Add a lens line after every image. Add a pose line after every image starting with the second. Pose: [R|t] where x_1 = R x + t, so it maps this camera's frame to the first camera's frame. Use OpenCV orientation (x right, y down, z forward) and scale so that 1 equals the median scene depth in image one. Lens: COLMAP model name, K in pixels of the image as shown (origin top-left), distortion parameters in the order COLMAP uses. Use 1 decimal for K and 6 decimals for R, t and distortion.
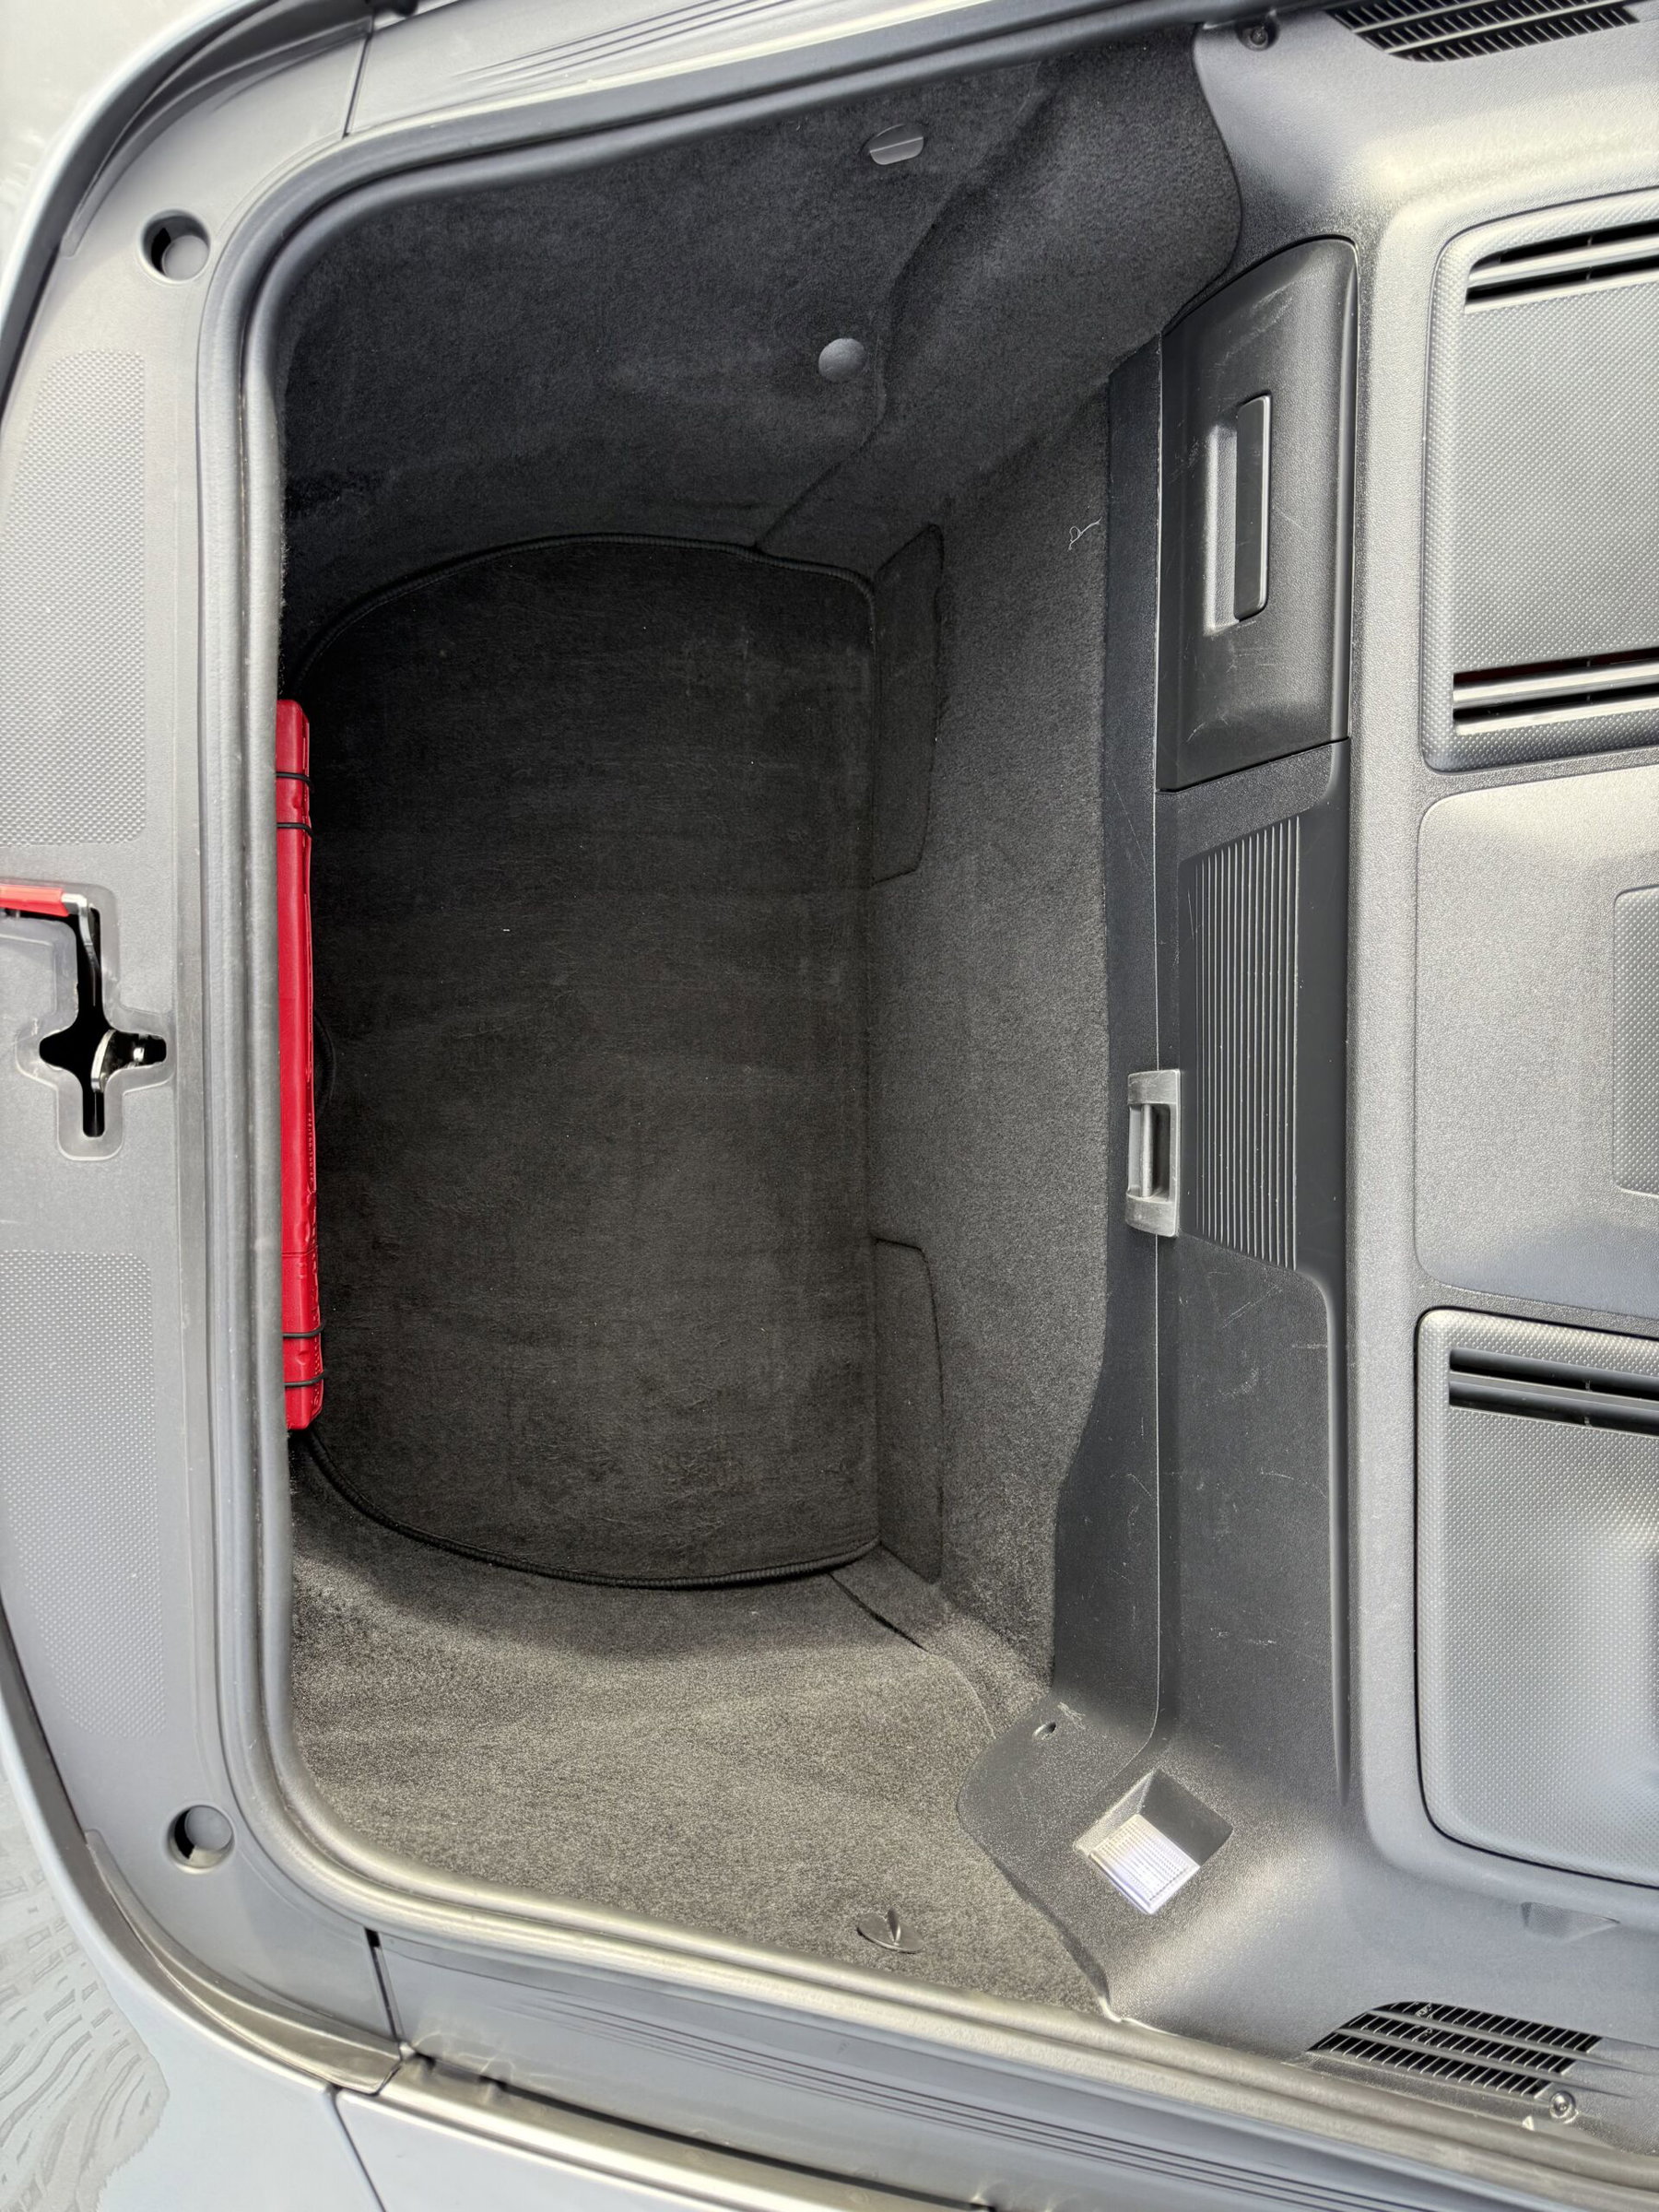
lens RADIAL K [[1564.0, 0, 829.5], [0, 1564.0, 1106.0], [0, 0, 1]] dist [-0.005948, -0.002819]
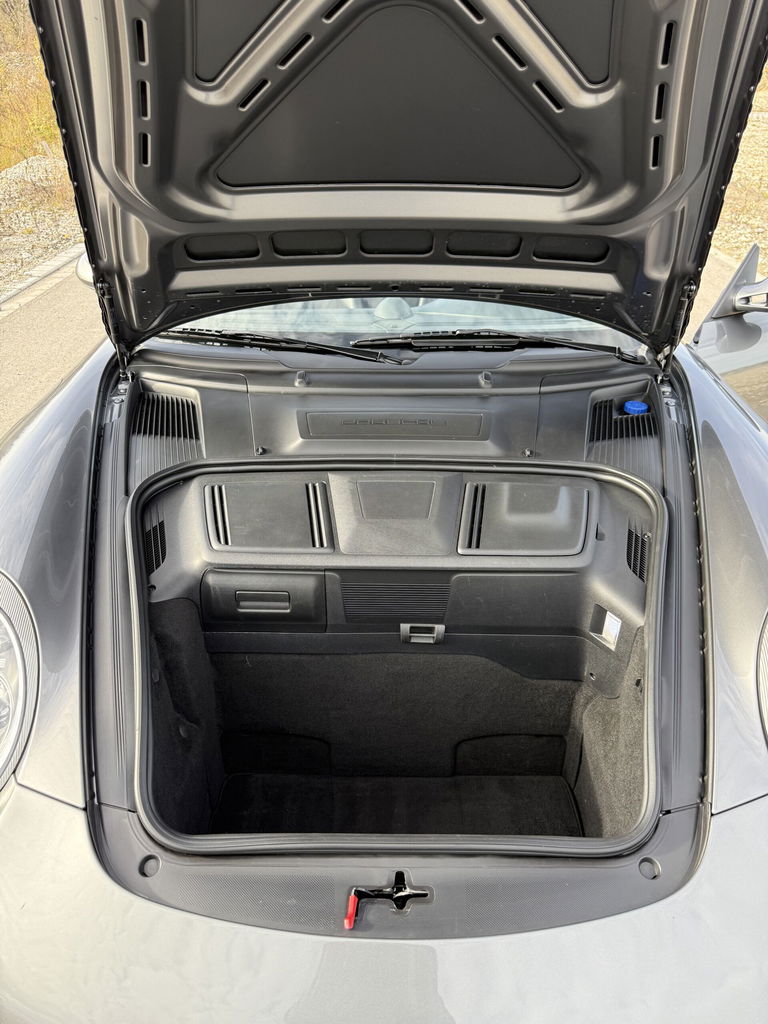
lens RADIAL K [[724.0, 0, 384.0], [0, 724.0, 512.0], [0, 0, 1]] dist [-0.005948, -0.002819]
pose [[0.005587, -0.764843, 0.644192, -0.770935], [0.999875, -0.005269, -0.014928, -0.040275], [0.014811, 0.644195, 0.764718, -0.569142]]
